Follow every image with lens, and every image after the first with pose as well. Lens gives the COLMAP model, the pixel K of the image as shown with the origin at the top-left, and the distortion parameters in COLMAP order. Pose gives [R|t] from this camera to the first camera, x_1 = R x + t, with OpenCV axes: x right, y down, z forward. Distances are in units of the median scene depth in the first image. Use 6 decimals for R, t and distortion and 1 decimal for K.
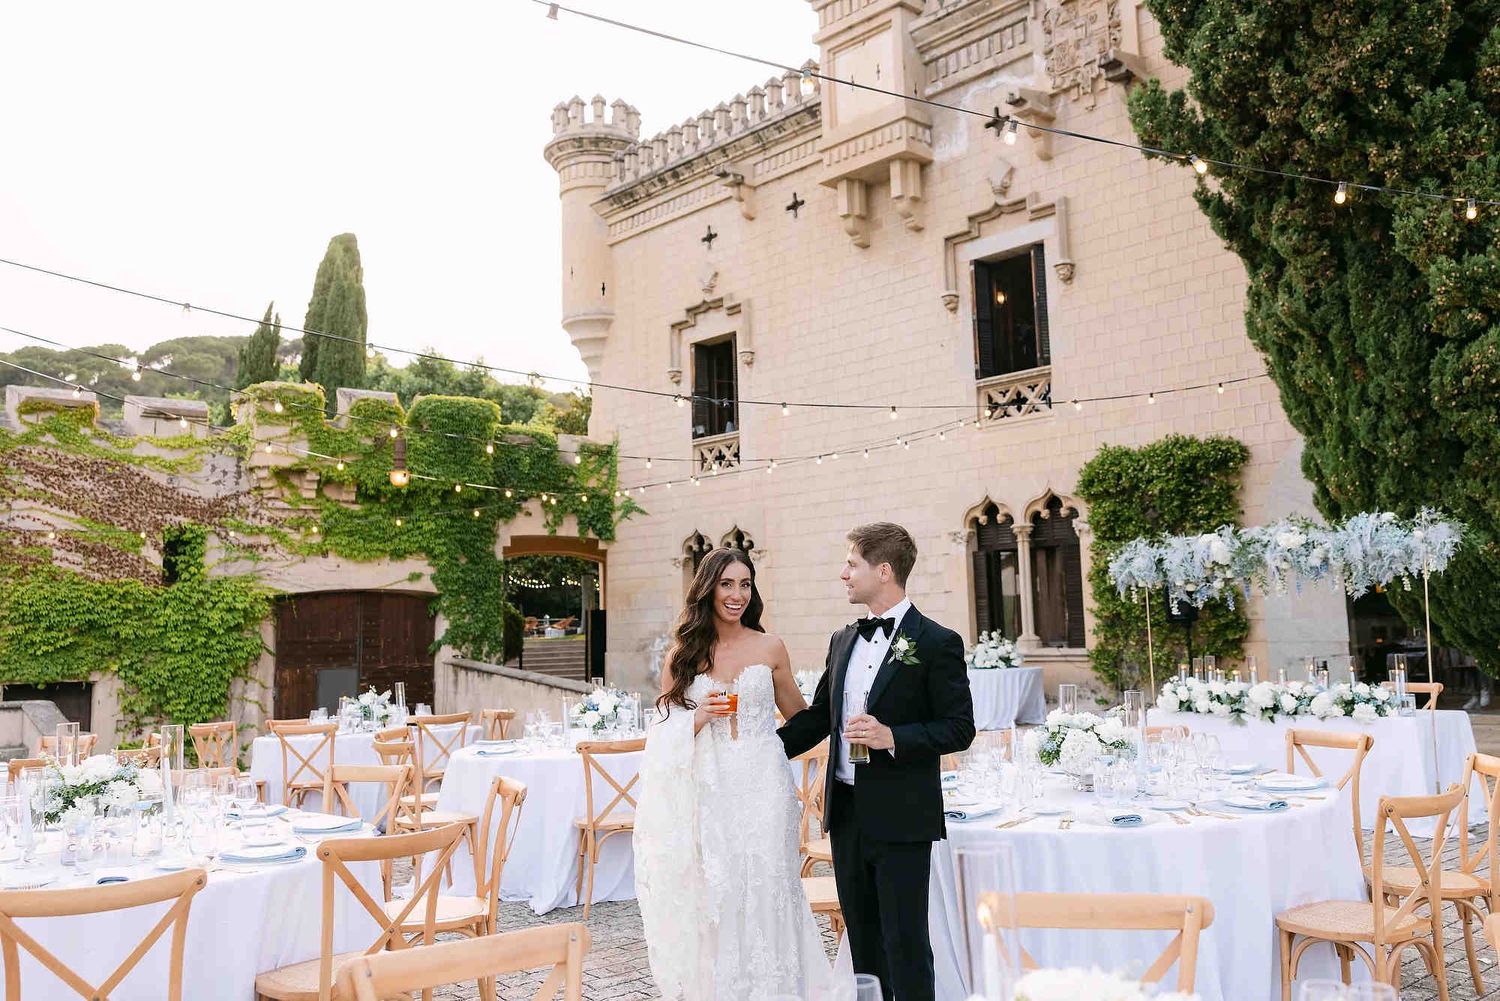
lens RADIAL K [[1201.6, 0, 758.0], [0, 1201.6, 474.5], [0, 0, 1]] dist [0.005477, -0.008344]
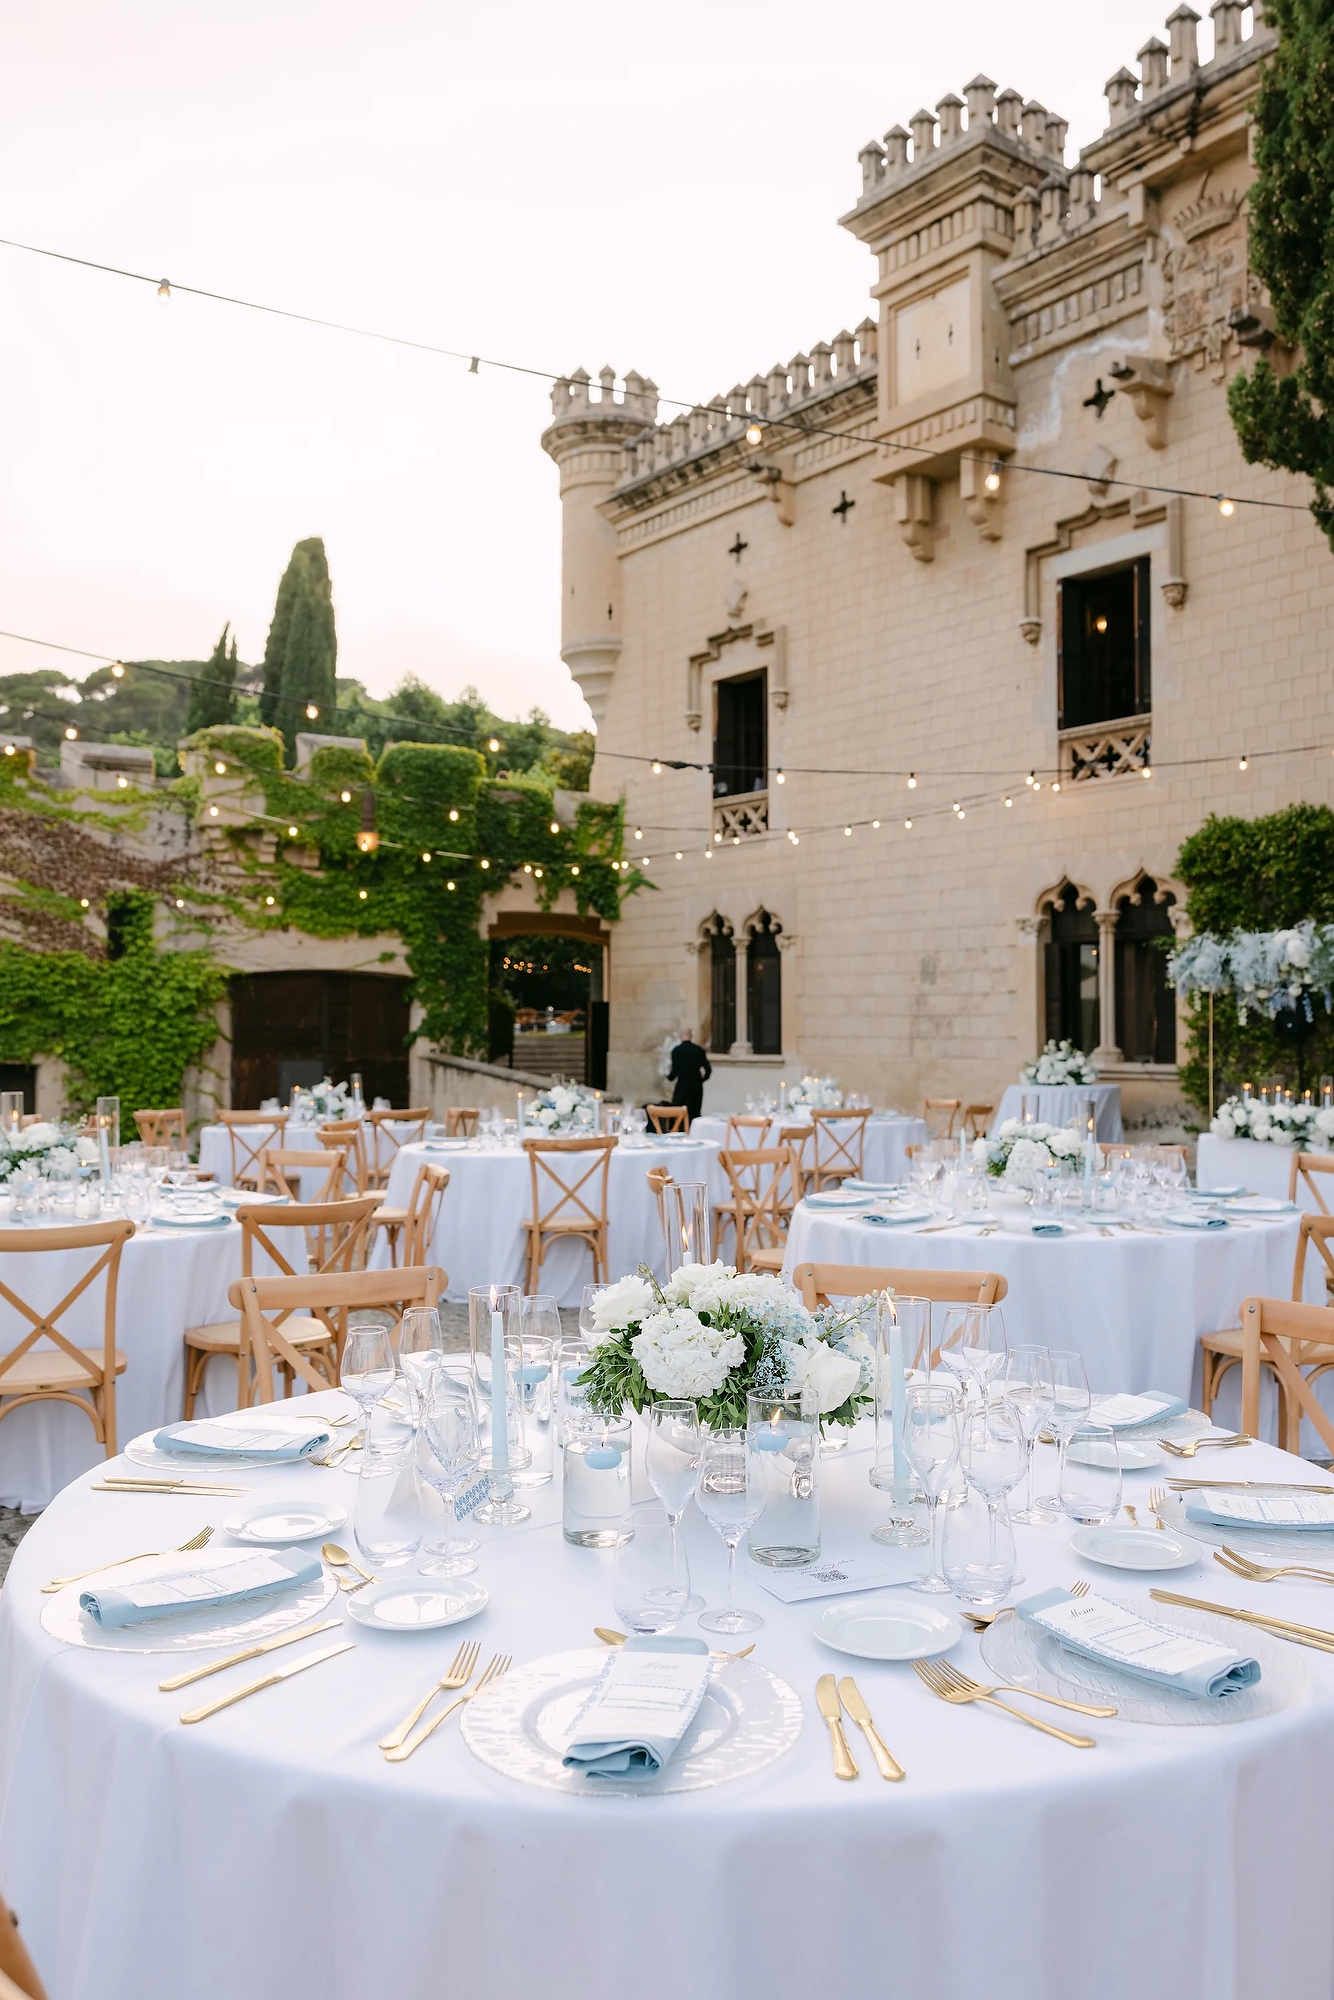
lens RADIAL K [[1602.2, 0, 667.0], [0, 1602.2, 1000.0], [0, 0, 1]] dist [0.005477, -0.008344]
pose [[0.991458, 0.028344, -0.127306, 0.061499], [-0.014514, 0.994014, 0.108280, -0.011476], [0.129613, -0.105508, 0.985935, -0.108323]]
